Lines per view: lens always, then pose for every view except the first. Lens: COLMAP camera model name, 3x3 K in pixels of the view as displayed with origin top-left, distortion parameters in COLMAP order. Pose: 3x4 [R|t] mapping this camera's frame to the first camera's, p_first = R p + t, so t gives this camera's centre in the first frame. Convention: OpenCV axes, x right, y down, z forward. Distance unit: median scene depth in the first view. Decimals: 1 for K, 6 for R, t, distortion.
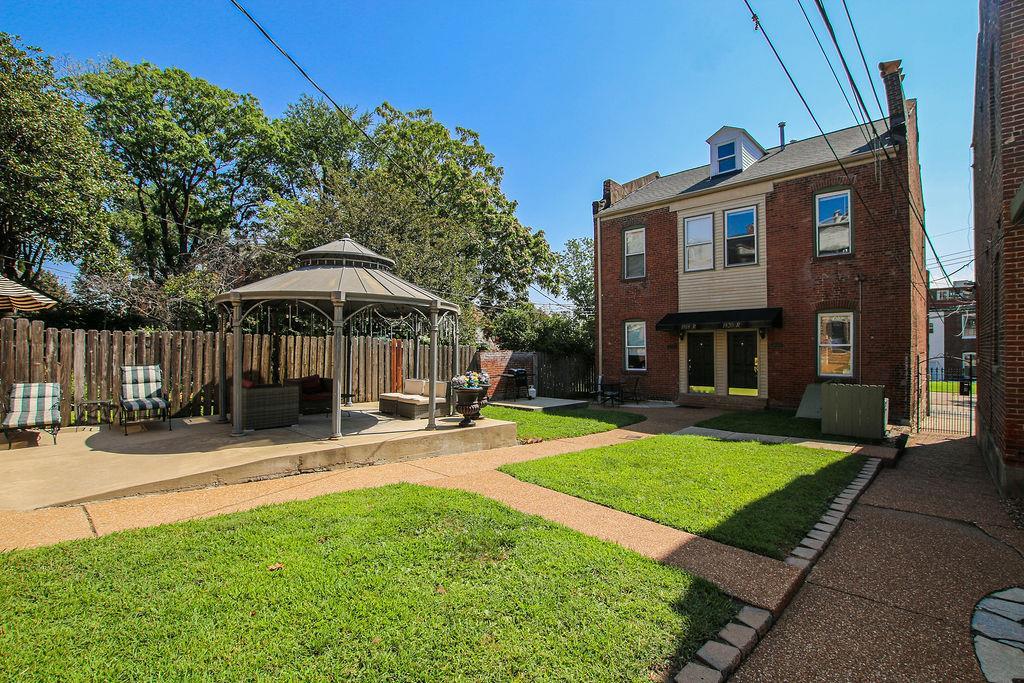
lens RADIAL K [[475.7, 0, 513.0], [0, 475.7, 341.3], [0, 0, 1]] dist [-0.020352, 0.000110]
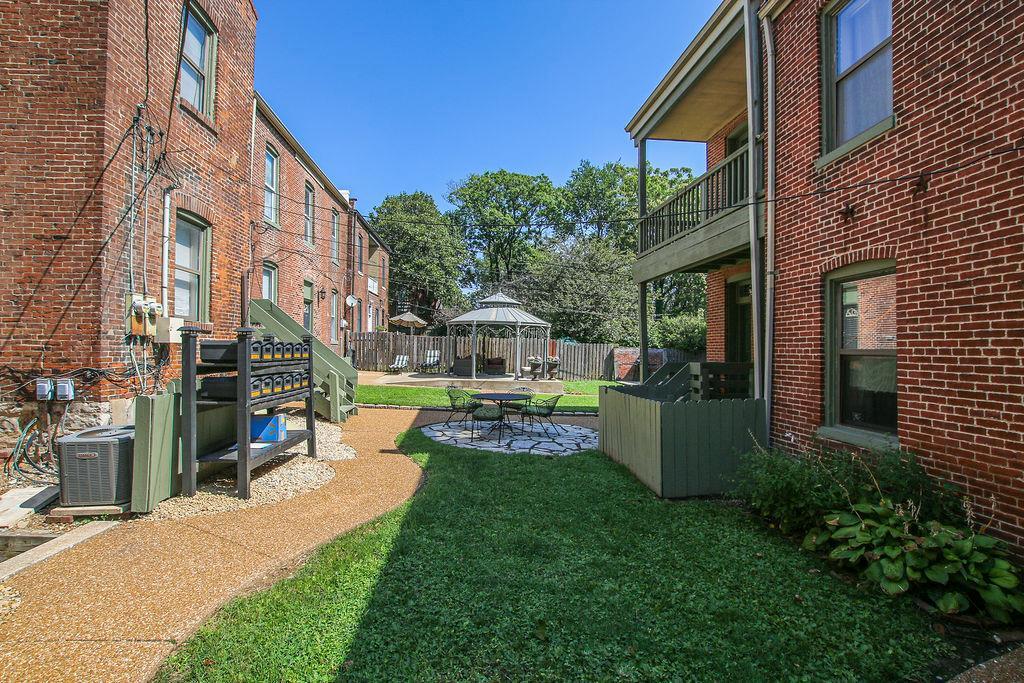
lens RADIAL K [[475.7, 0, 513.0], [0, 475.7, 345.7], [0, 0, 1]] dist [-0.020352, 0.000110]
pose [[0.756741, 0.004831, -0.653697, 1.211912], [-0.001319, 0.999982, 0.005863, 0.012224], [0.653713, -0.003574, 0.756734, -0.659475]]
